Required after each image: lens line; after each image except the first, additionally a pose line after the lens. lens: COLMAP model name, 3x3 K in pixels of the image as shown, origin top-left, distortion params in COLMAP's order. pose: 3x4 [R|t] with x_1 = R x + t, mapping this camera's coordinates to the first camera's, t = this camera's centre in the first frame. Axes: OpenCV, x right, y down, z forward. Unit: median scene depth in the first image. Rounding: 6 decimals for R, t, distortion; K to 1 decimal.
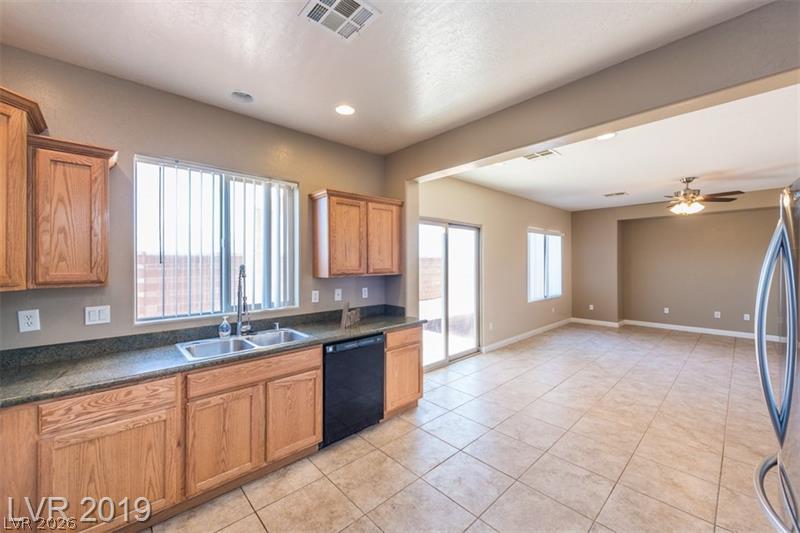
lens RADIAL K [[316.3, 0, 412.1], [0, 316.3, 258.3], [0, 0, 1]] dist [0.008558, -0.000349]
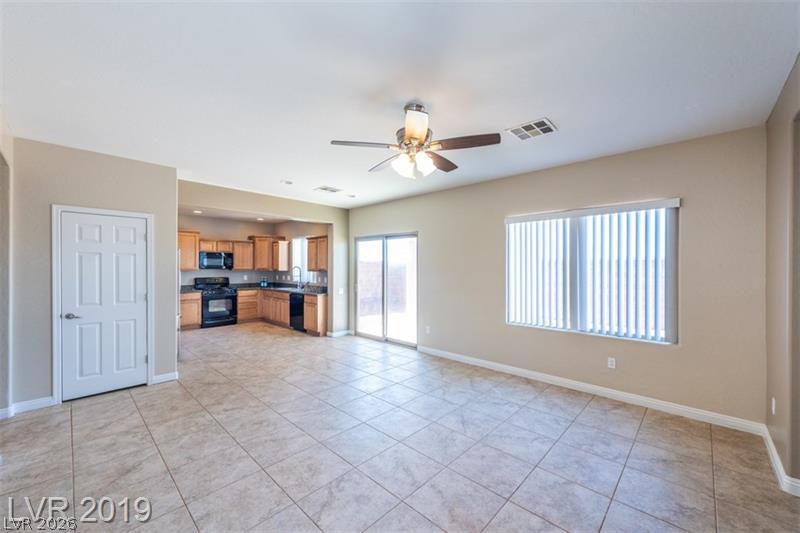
lens RADIAL K [[316.3, 0, 392.1], [0, 316.3, 263.3], [0, 0, 1]] dist [0.008558, -0.000349]
pose [[0.034004, -0.008463, -0.999386, 2.524311], [0.009221, 0.999924, -0.008154, 0.021967], [0.999379, -0.008938, 0.034080, 1.715161]]
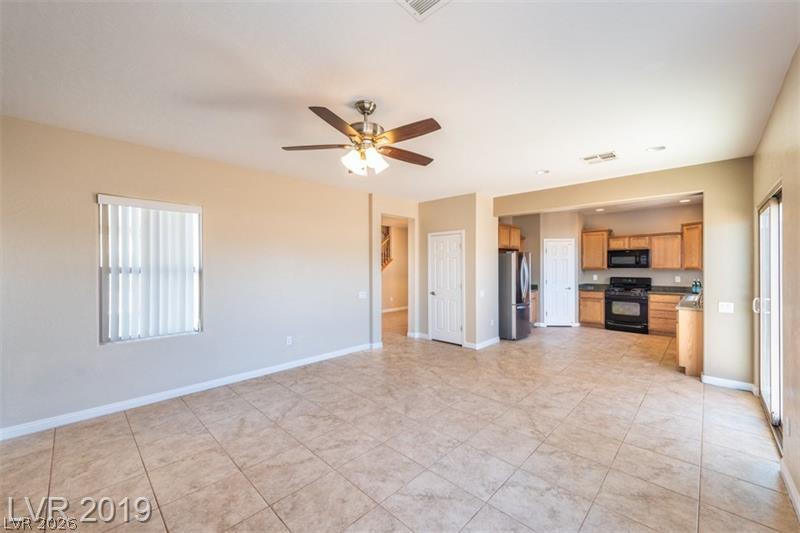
lens RADIAL K [[316.3, 0, 406.8], [0, 316.3, 268.1], [0, 0, 1]] dist [0.008558, -0.000349]
pose [[-0.999043, 0.005744, -0.043368, 1.483559], [0.005942, 0.999973, -0.004432, 0.036822], [0.043341, -0.004686, -0.999049, 2.763395]]
